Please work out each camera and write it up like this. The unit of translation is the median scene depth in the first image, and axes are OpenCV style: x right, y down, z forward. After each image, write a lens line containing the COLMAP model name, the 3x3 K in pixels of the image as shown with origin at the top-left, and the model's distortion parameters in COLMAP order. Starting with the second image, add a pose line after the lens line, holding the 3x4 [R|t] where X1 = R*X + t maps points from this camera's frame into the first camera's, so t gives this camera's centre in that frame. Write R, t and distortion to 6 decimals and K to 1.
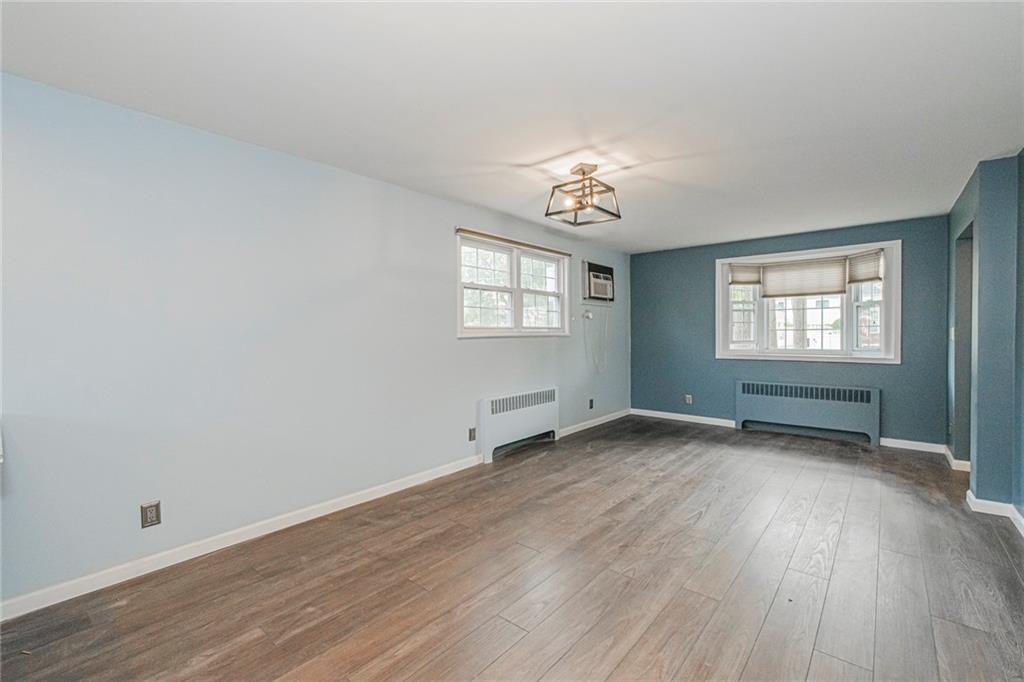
lens RADIAL K [[441.6, 0, 510.4], [0, 441.6, 340.3], [0, 0, 1]] dist [-0.003645, 0.000287]
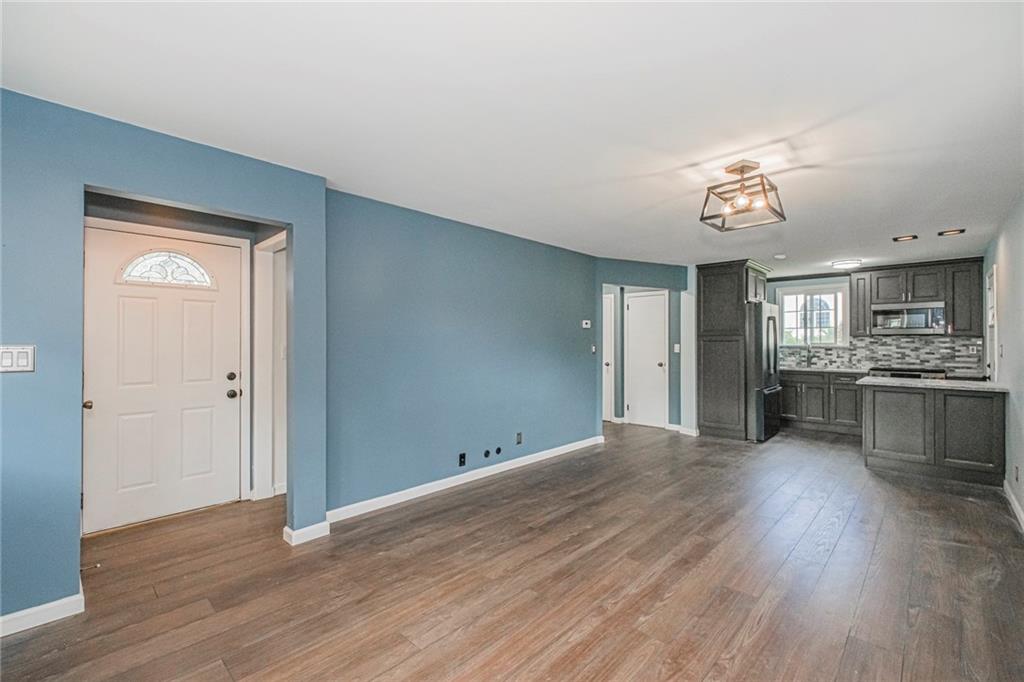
lens RADIAL K [[441.6, 0, 511.6], [0, 441.6, 340.5], [0, 0, 1]] dist [-0.003645, 0.000287]
pose [[-0.998328, 0.004161, 0.057660, 0.410573], [0.004914, 0.999904, 0.012939, -0.037289], [-0.057600, 0.013201, -0.998252, 1.358103]]
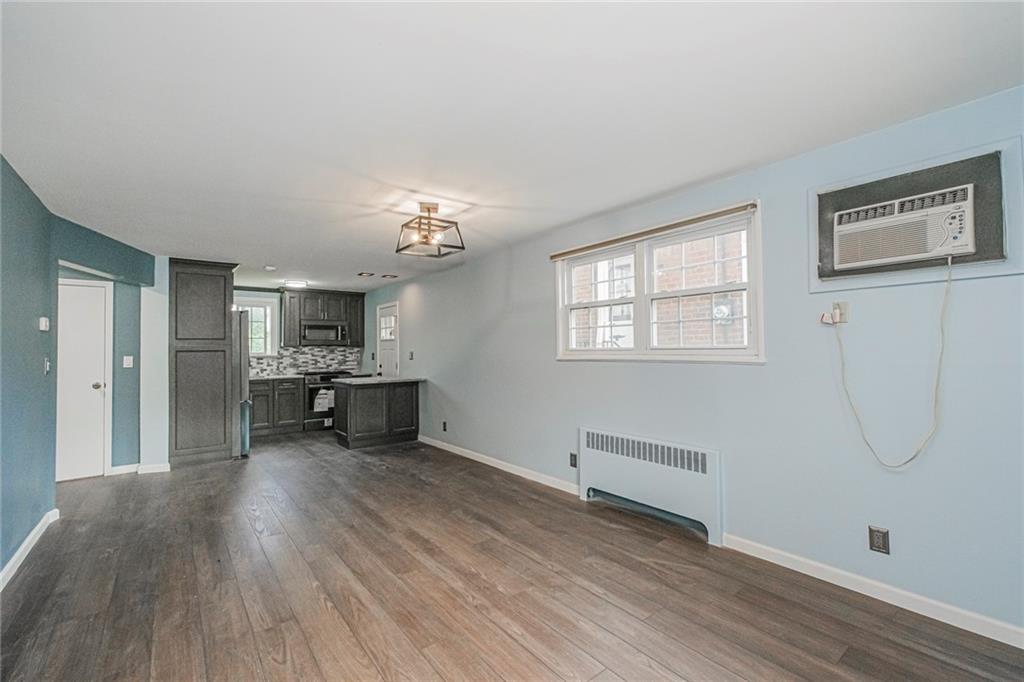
lens RADIAL K [[441.6, 0, 516.4], [0, 441.6, 339.8], [0, 0, 1]] dist [-0.003645, 0.000287]
pose [[-0.197809, -0.013465, -0.980148, 0.836655], [-0.005008, 0.999906, -0.012726, -0.035195], [0.980228, 0.002391, -0.197858, 1.009814]]
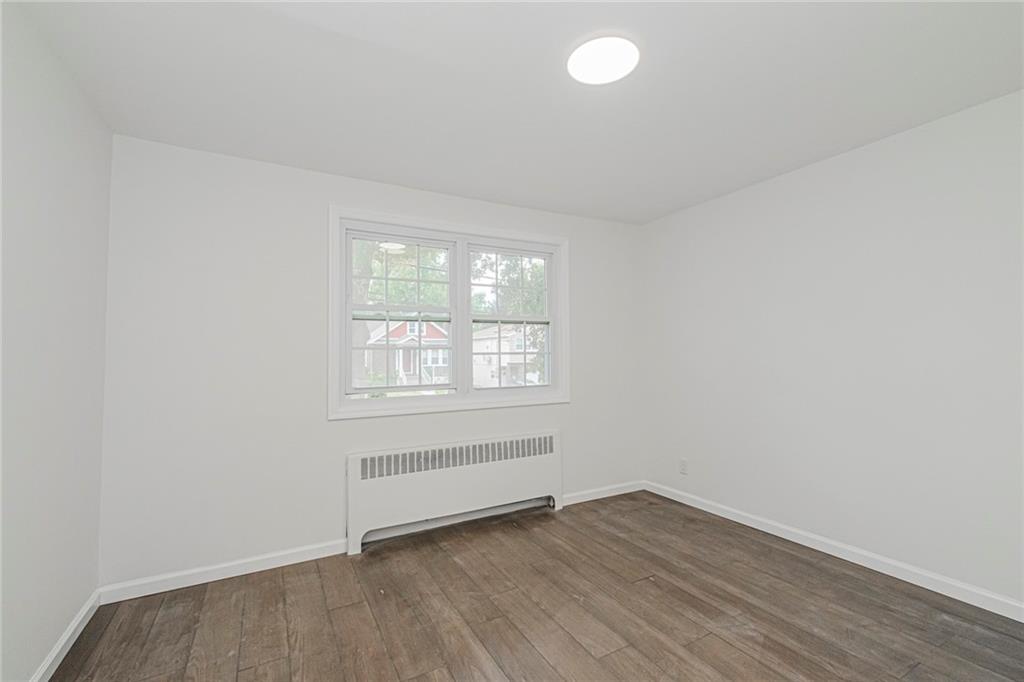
lens RADIAL K [[441.6, 0, 511.3], [0, 441.6, 338.2], [0, 0, 1]] dist [-0.003645, 0.000287]
pose [[0.931936, -0.009766, -0.362491, 0.395551], [-0.007130, 0.998951, -0.045242, -0.013606], [0.362553, 0.044747, 0.930888, 0.448099]]
